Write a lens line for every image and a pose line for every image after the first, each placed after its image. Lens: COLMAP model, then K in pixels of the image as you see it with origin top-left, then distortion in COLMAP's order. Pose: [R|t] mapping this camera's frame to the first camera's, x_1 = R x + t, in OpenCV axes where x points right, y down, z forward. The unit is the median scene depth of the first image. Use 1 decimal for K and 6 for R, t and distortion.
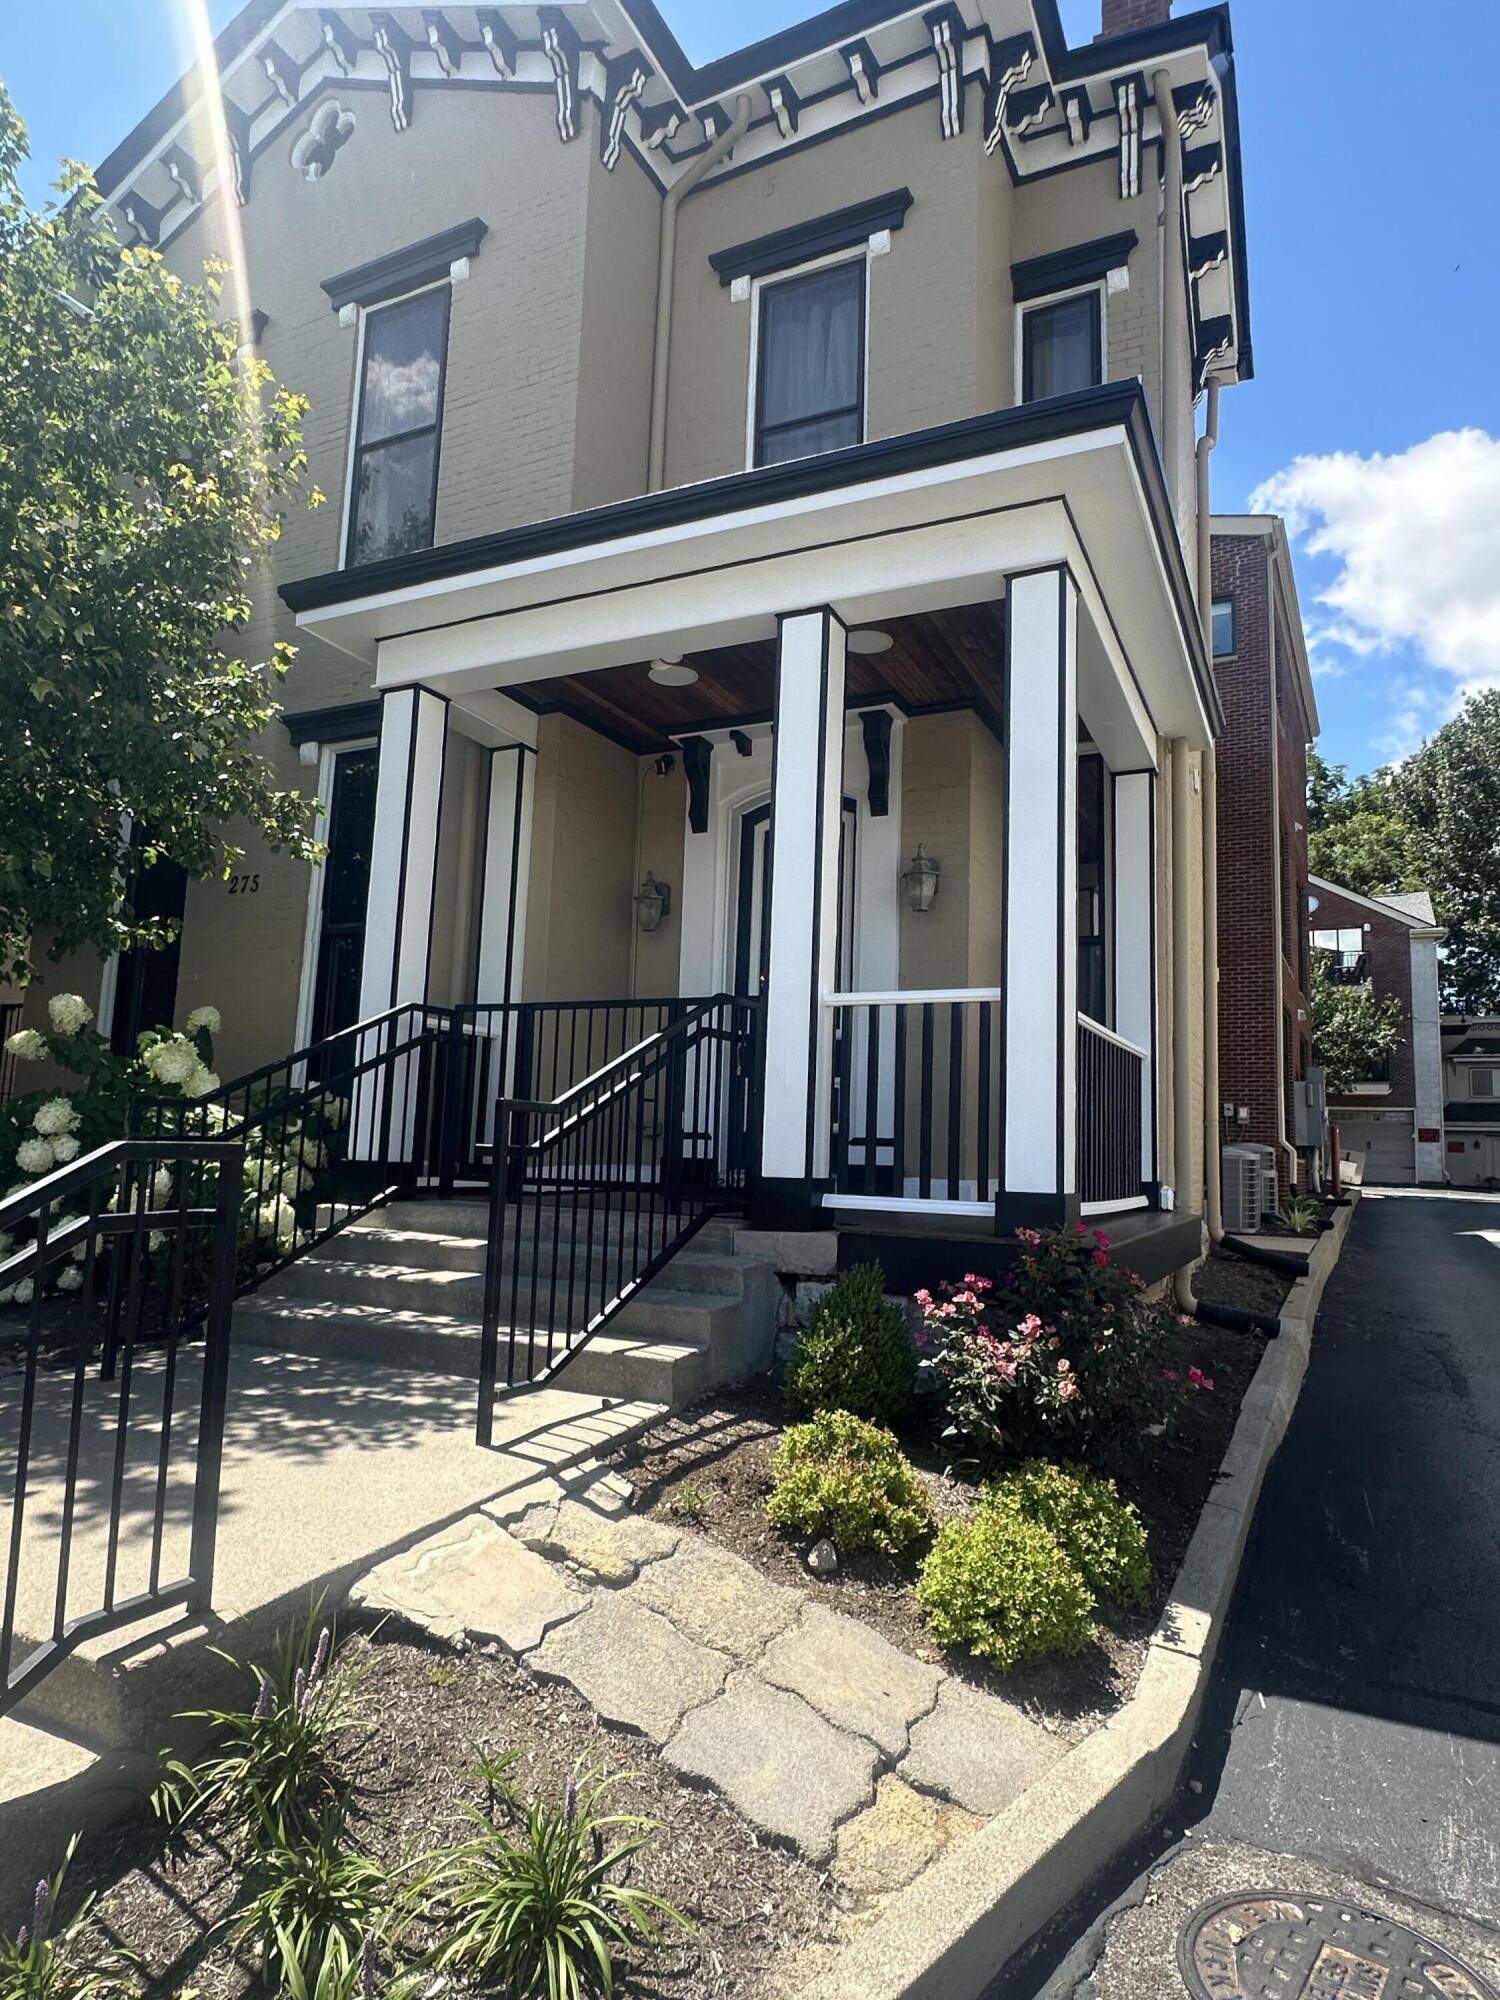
lens RADIAL K [[1173.5, 0, 751.2], [0, 1173.5, 1001.5], [0, 0, 1]] dist [0.006618, -0.001299]
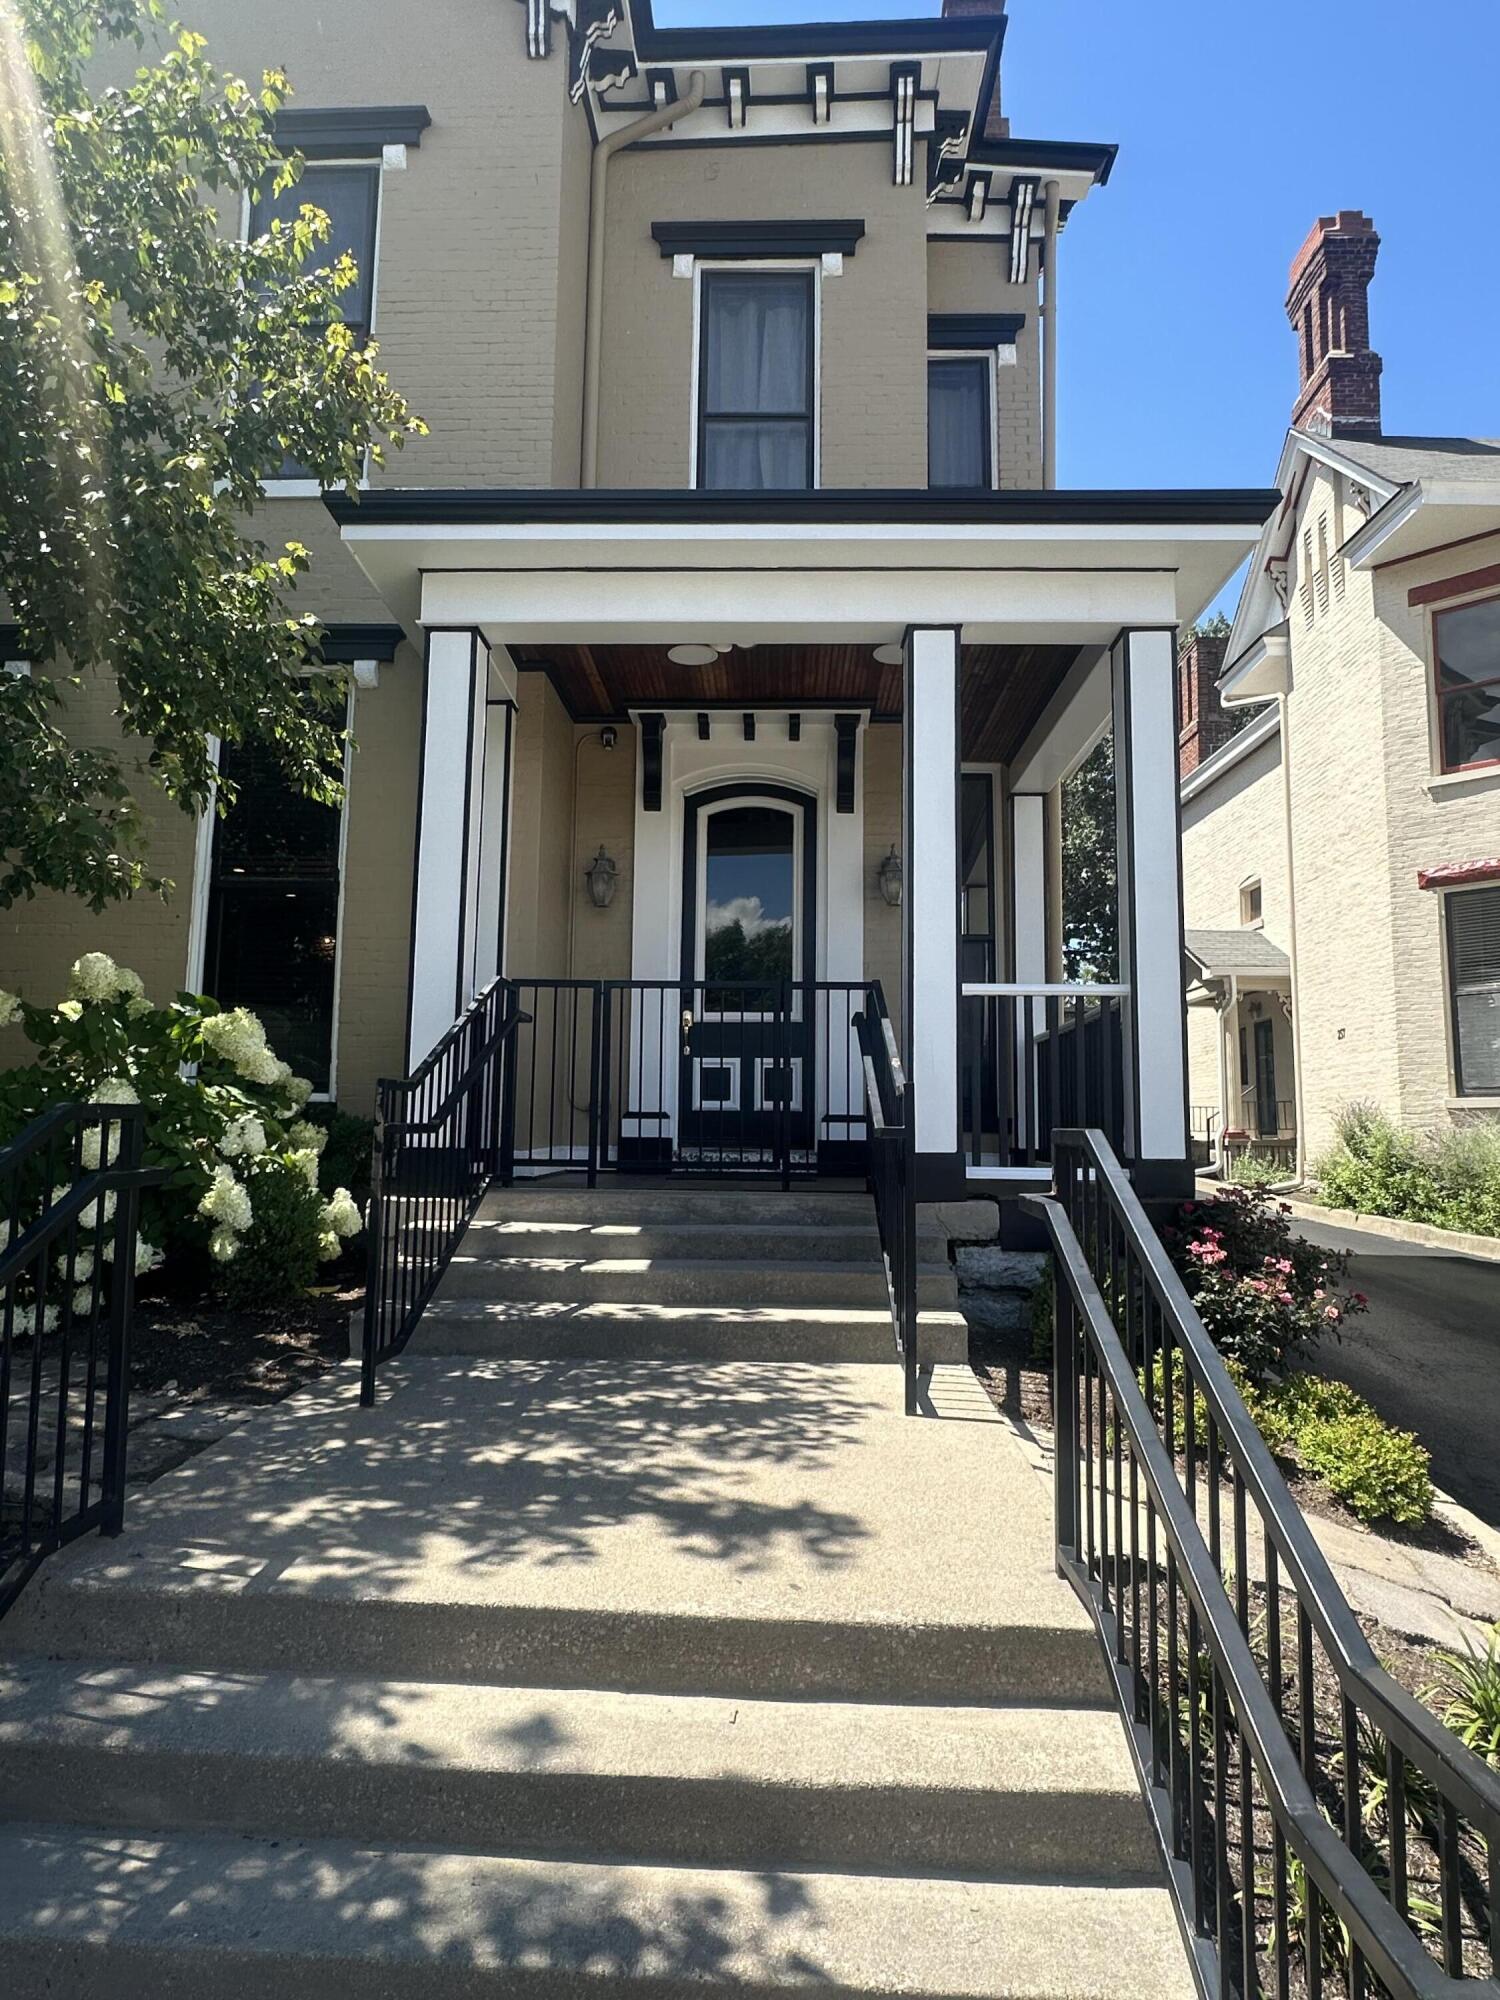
lens RADIAL K [[1173.5, 0, 745.6], [0, 1173.5, 1002.1], [0, 0, 1]] dist [0.006618, -0.001299]
pose [[0.912969, 0.025930, 0.407204, -0.370736], [-0.034426, 0.999315, 0.013550, 0.001870], [-0.406574, -0.026389, 0.913237, 0.055416]]
